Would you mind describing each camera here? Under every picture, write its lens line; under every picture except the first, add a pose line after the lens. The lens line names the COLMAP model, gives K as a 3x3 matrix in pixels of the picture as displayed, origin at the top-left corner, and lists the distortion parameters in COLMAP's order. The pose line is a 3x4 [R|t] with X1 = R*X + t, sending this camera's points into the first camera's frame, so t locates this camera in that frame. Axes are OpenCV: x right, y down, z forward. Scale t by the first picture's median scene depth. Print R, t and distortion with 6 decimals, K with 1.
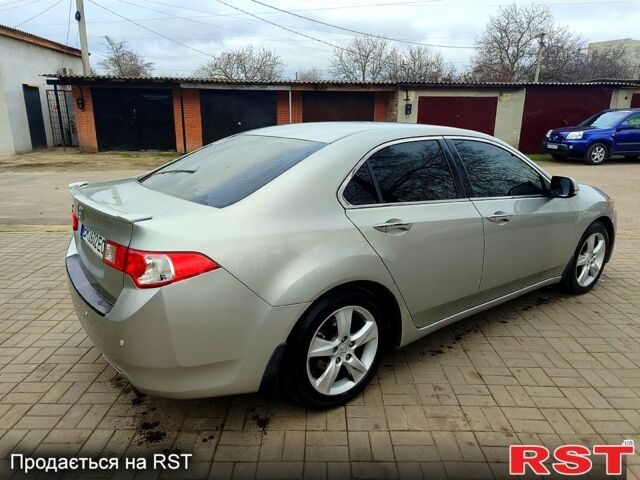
lens RADIAL K [[454.0, 0, 318.2], [0, 454.0, 236.8], [0, 0, 1]] dist [0.025376, -0.021201]
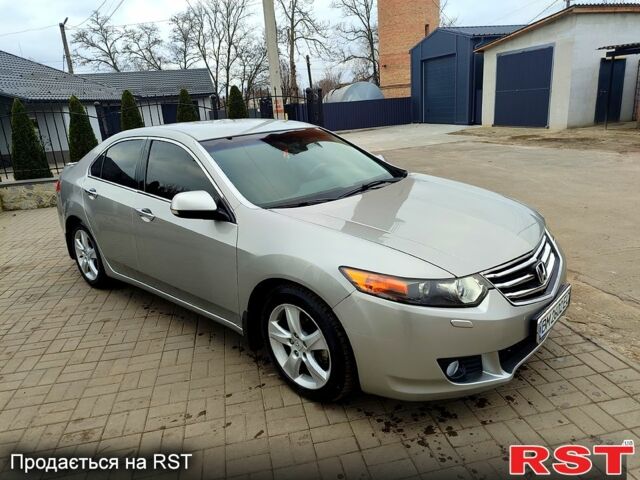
lens RADIAL K [[454.0, 0, 318.2], [0, 454.0, 236.8], [0, 0, 1]] dist [0.025376, -0.021201]
pose [[0.197597, 0.255649, -0.946361, 0.316063], [-0.191829, 0.956815, 0.218419, -0.063864], [0.961331, 0.138381, 0.238105, 0.236949]]
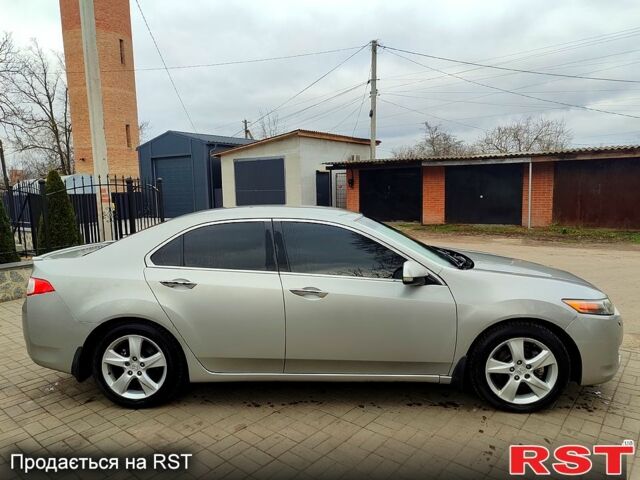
lens RADIAL K [[454.0, 0, 318.2], [0, 454.0, 236.8], [0, 0, 1]] dist [0.025376, -0.021201]
pose [[0.769198, 0.045028, -0.637422, 0.226569], [-0.140891, 0.984917, -0.100444, -0.013963], [0.623284, 0.167068, 0.763940, 0.034411]]
